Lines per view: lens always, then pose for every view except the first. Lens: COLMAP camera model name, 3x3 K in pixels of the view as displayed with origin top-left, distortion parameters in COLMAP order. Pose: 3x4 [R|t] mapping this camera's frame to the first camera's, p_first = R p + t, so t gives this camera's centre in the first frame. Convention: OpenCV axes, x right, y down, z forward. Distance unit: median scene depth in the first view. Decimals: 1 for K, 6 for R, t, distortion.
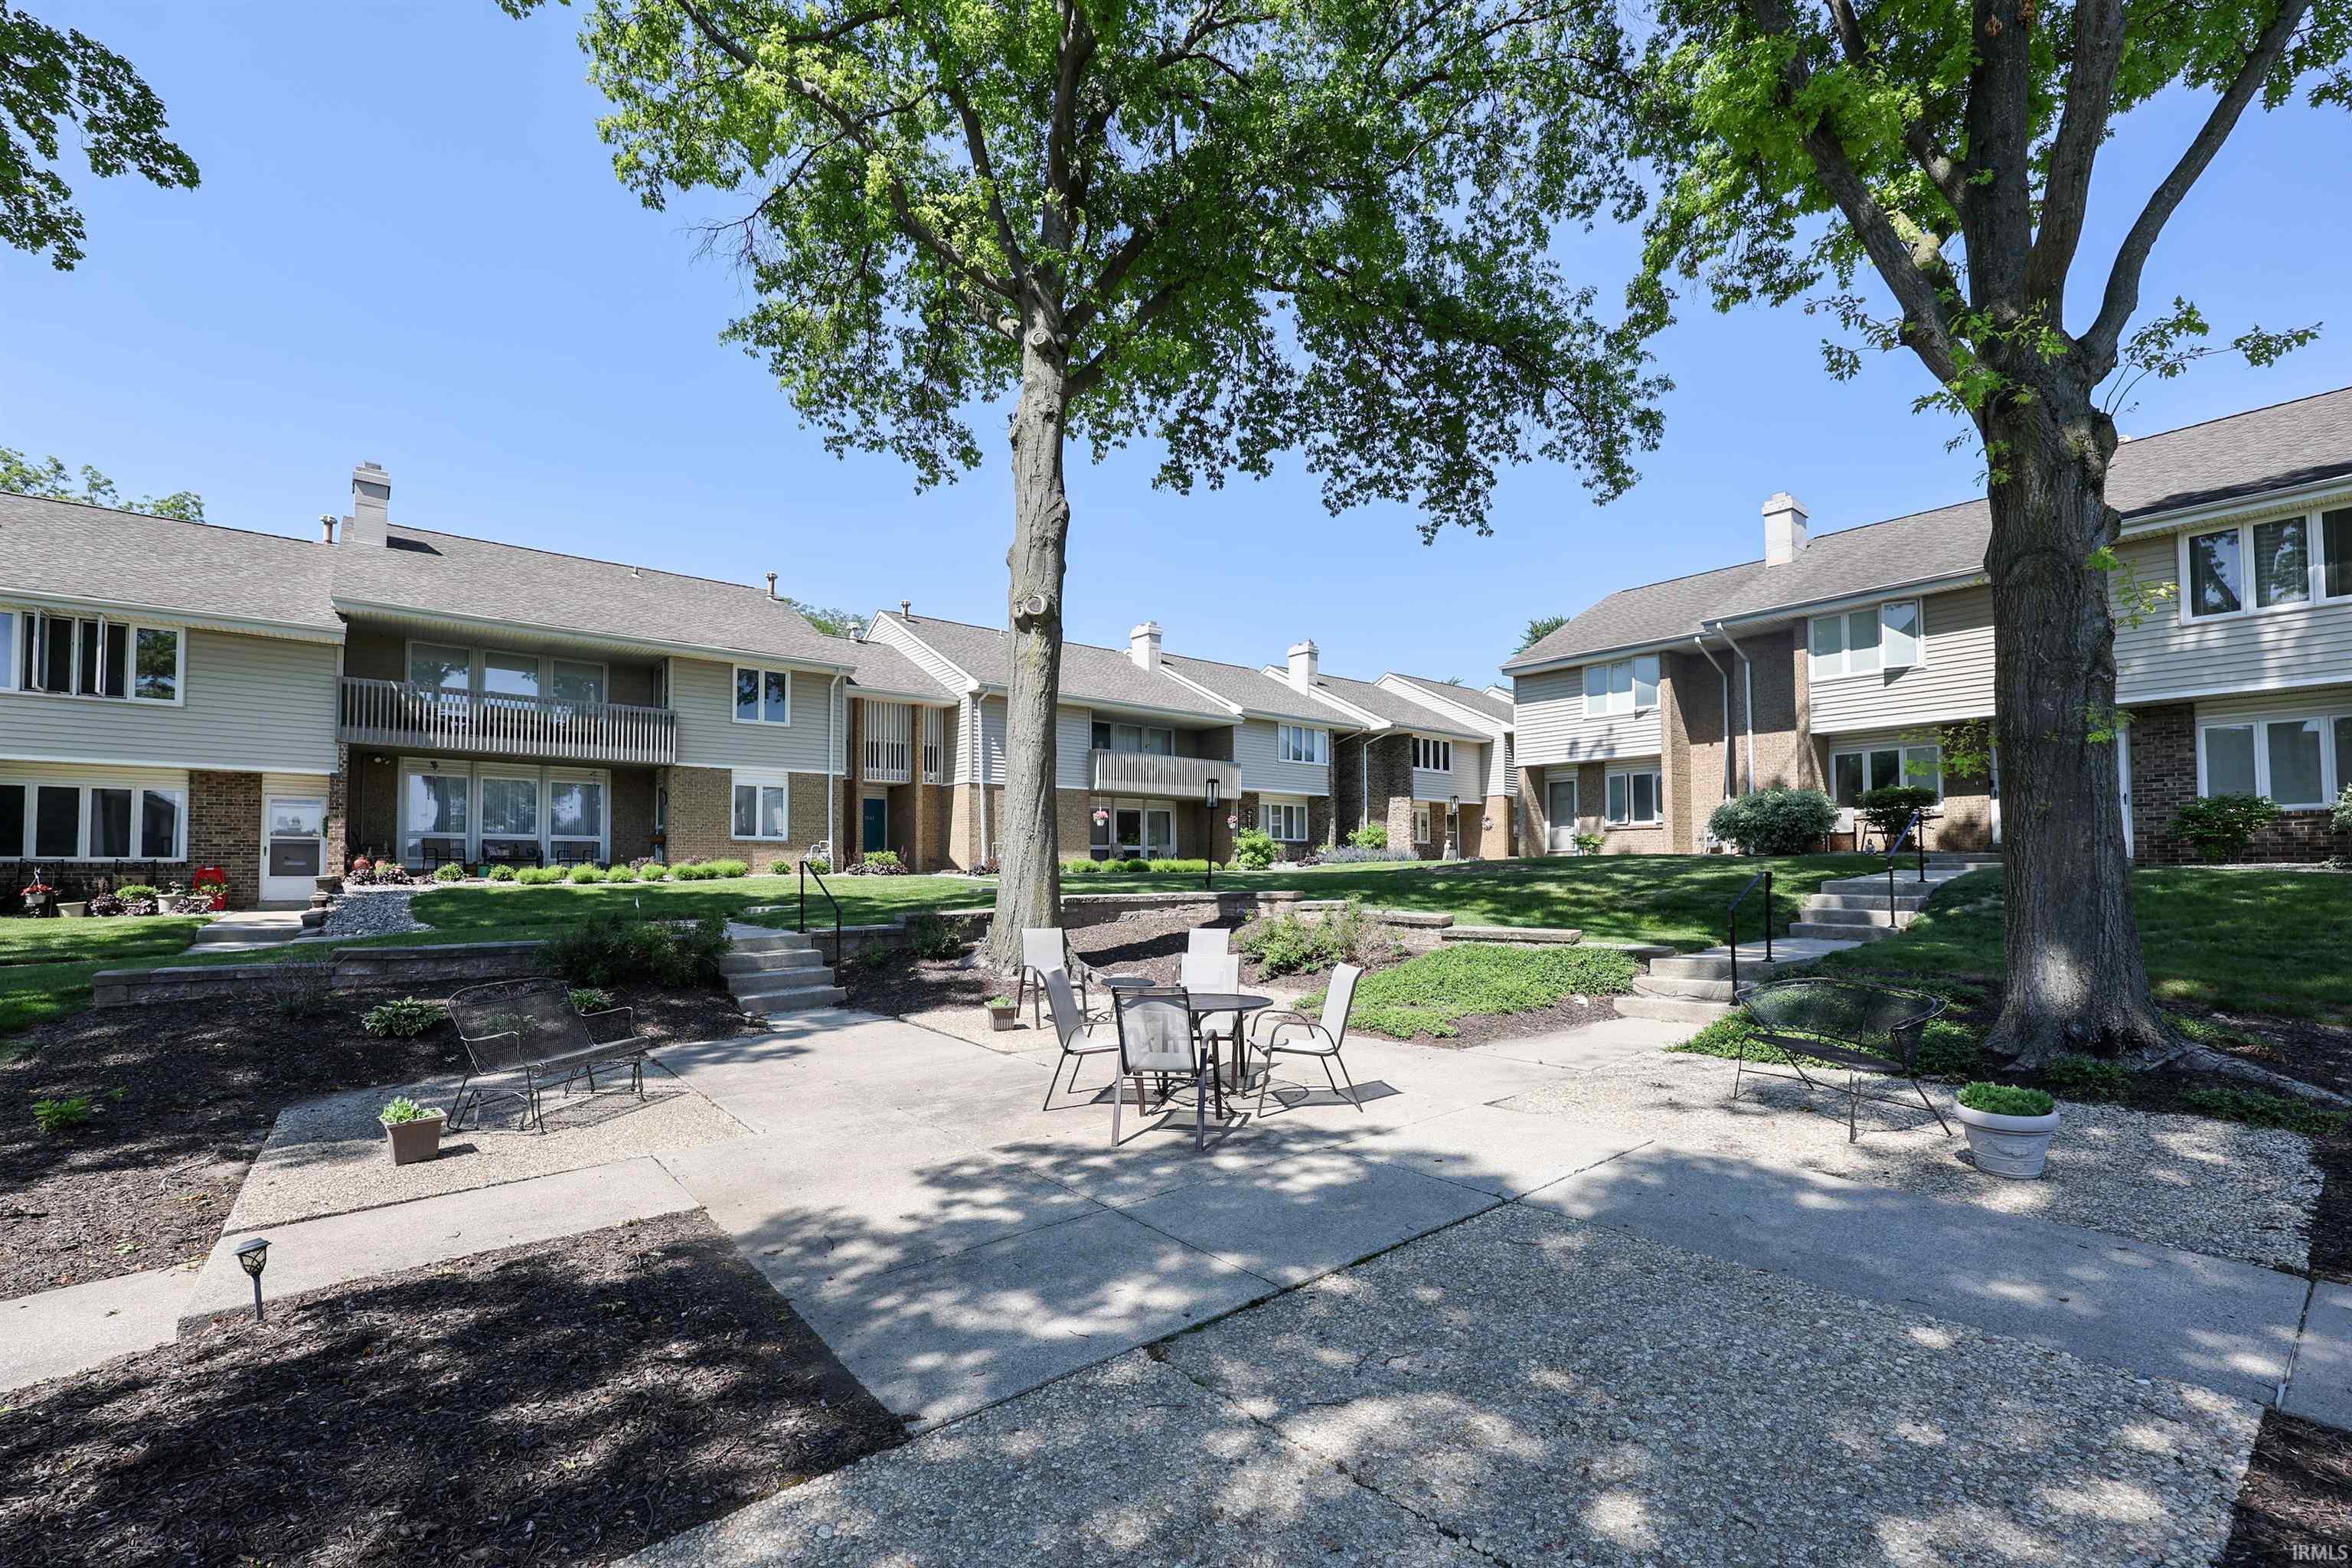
lens RADIAL K [[1014.8, 0, 1144.2], [0, 1014.8, 784.2], [0, 0, 1]] dist [0.002805, 0.000541]
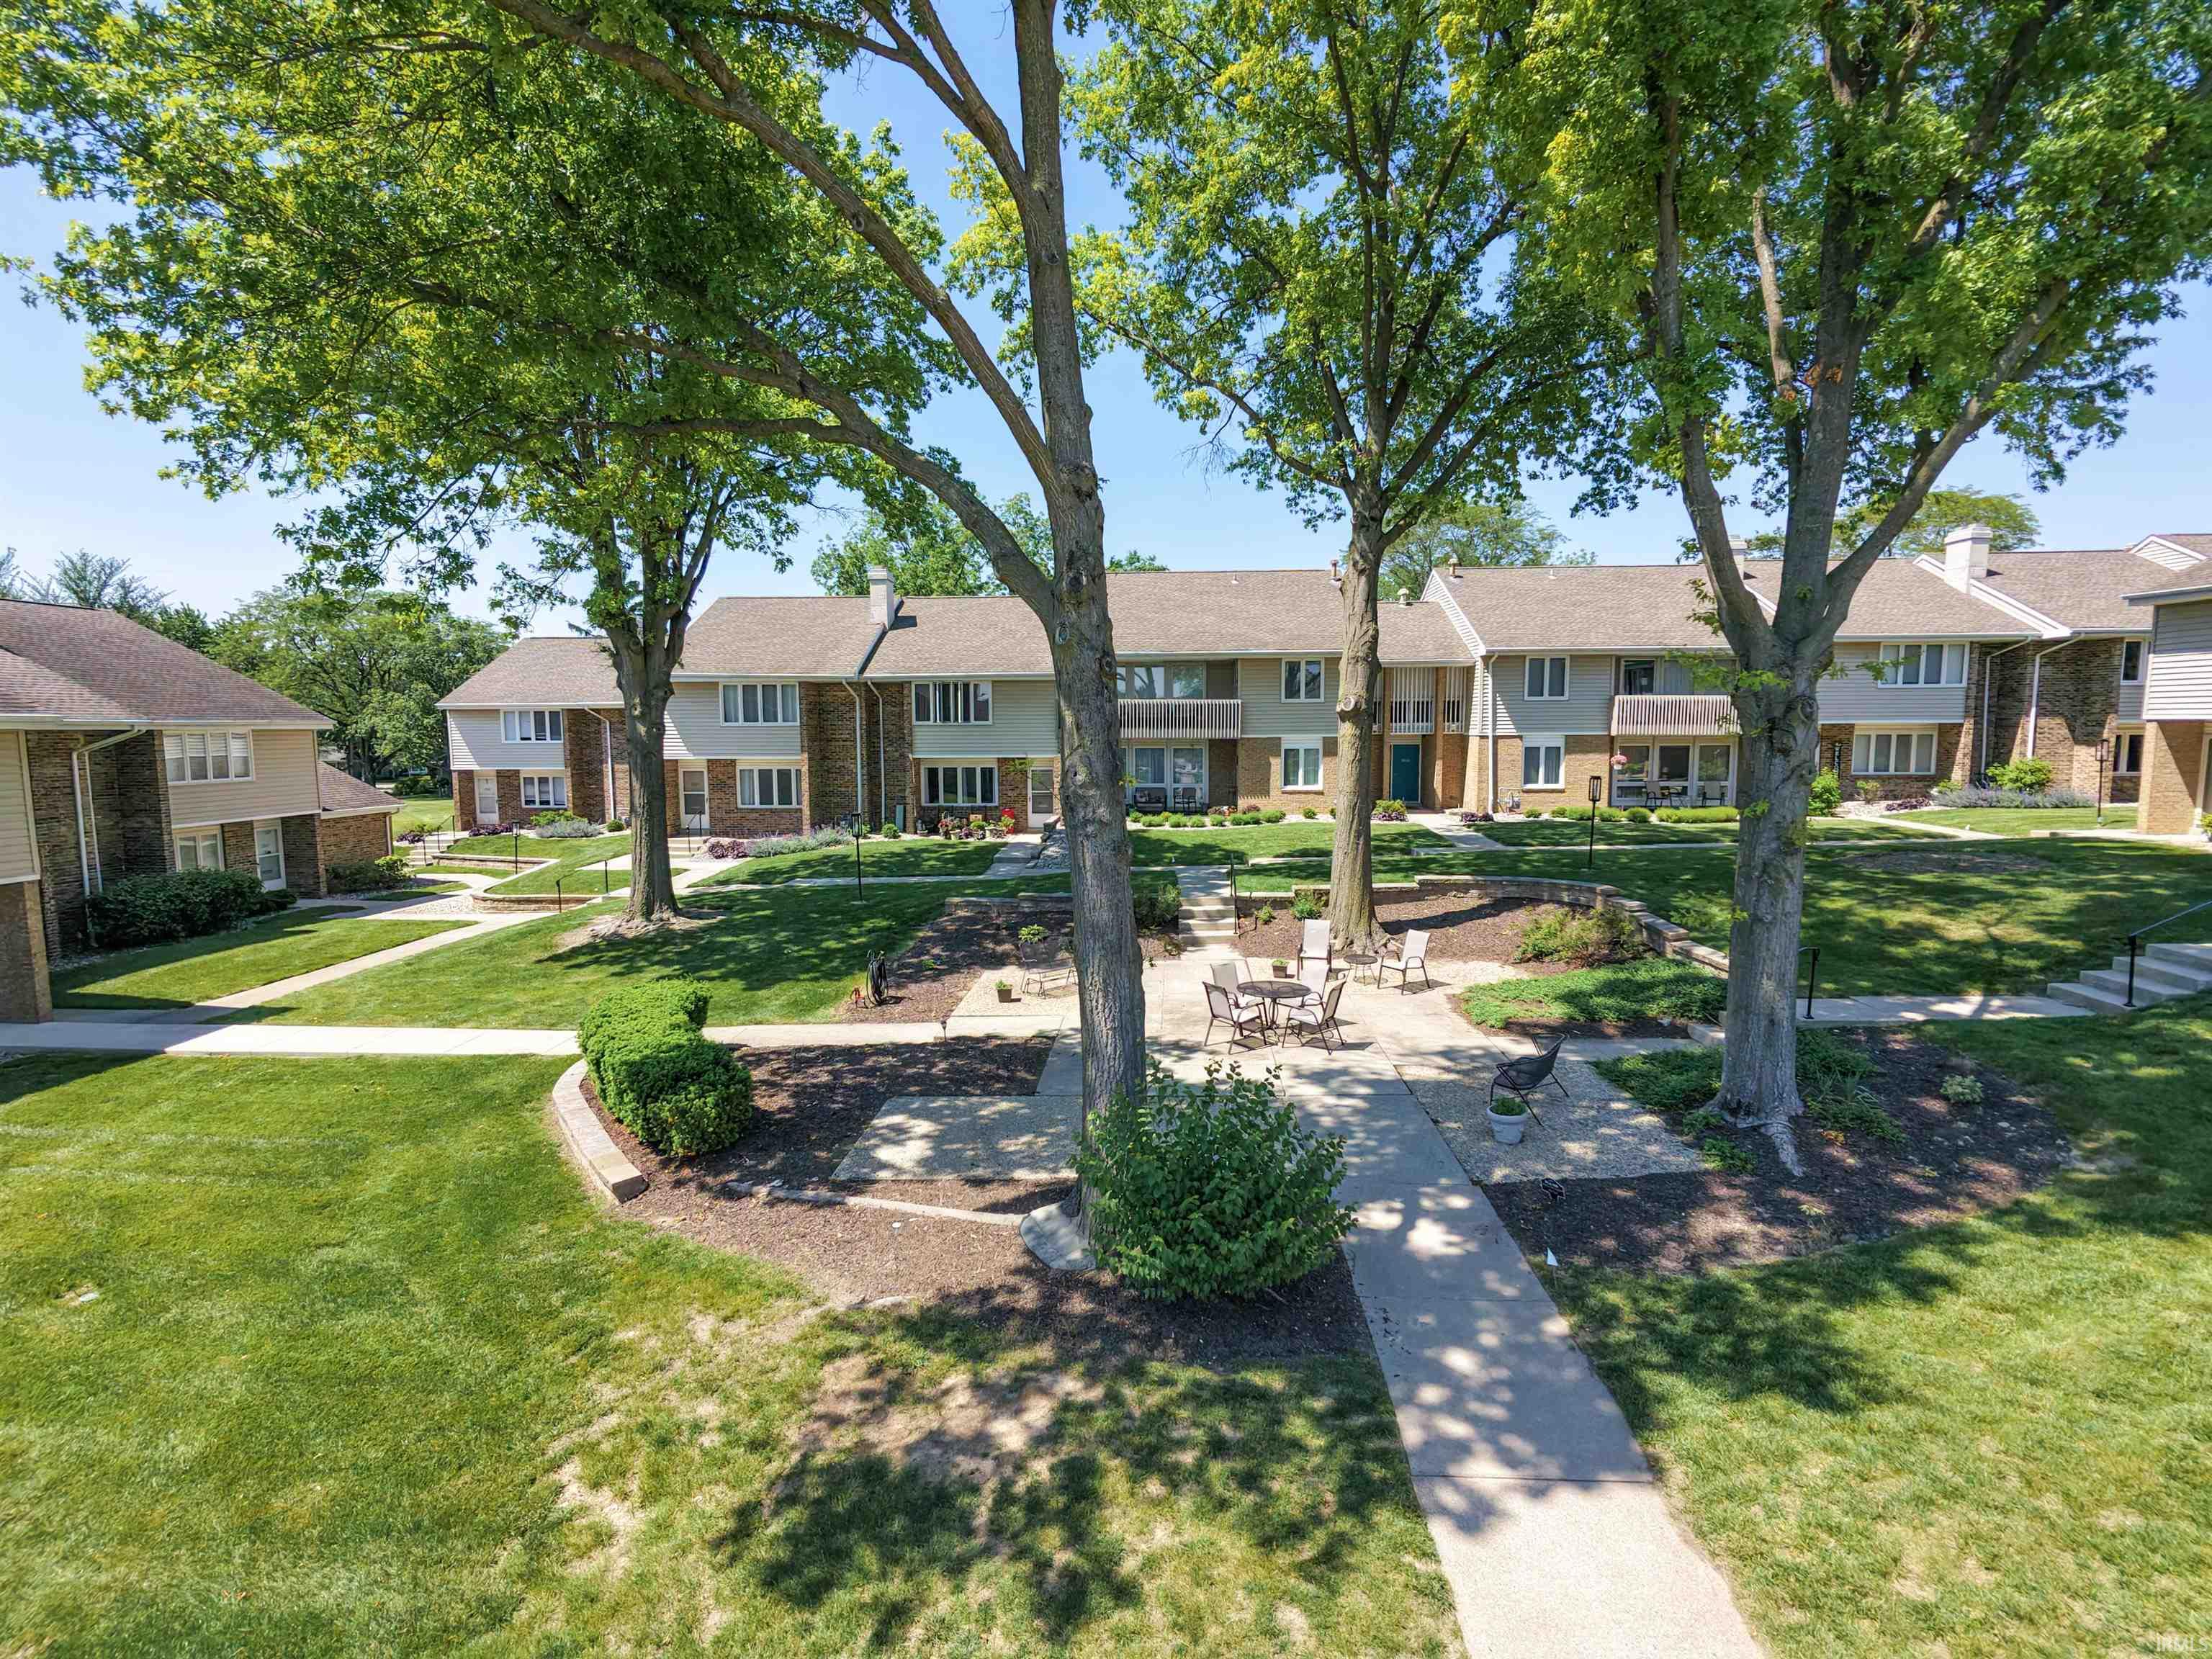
lens RADIAL K [[1051.4, 0, 1107.8], [0, 1051.4, 821.3], [0, 0, 1]] dist [0.001196, 0.000611]
pose [[0.768438, 0.059849, -0.637120, 0.373149], [0.051900, 0.986508, 0.155267, -0.153047], [0.637817, -0.152380, 0.754964, -0.280420]]
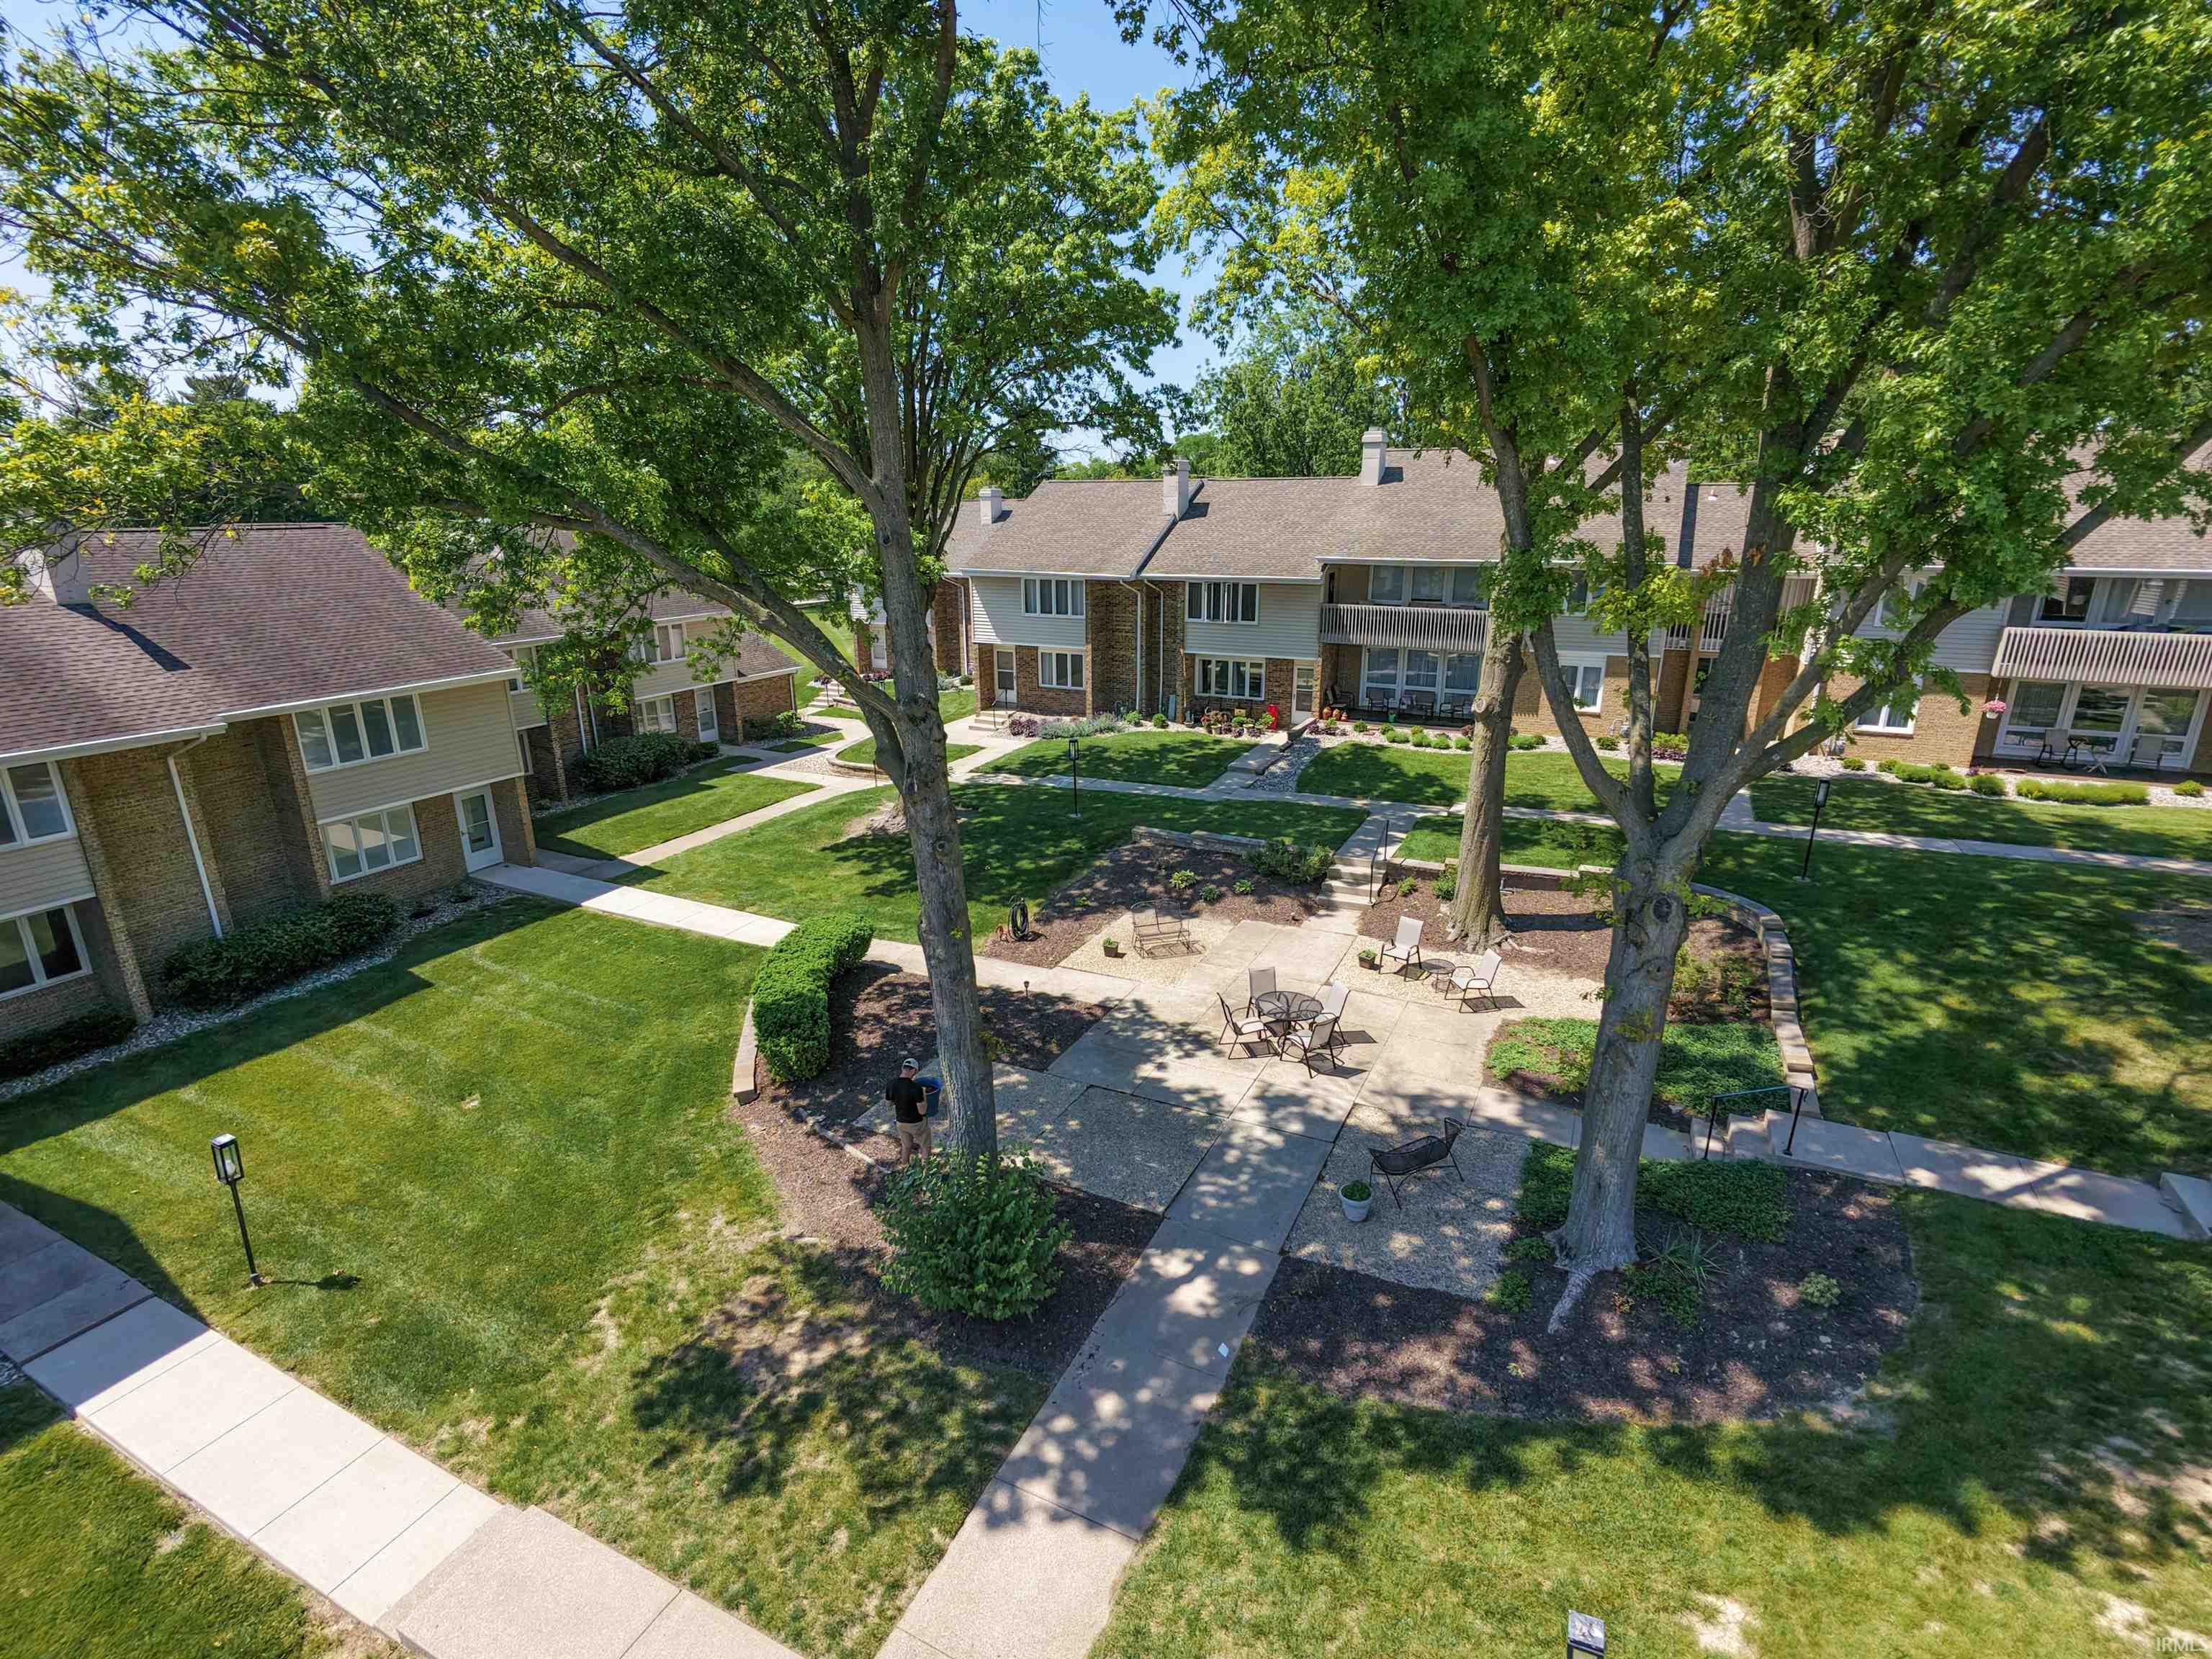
lens RADIAL K [[1051.4, 0, 1107.8], [0, 1051.4, 821.3], [0, 0, 1]] dist [0.001196, 0.000611]
pose [[0.454977, 0.258463, -0.852170, 0.562932], [0.071669, 0.943221, 0.324343, -0.300695], [0.887615, -0.208643, 0.410620, -0.132078]]
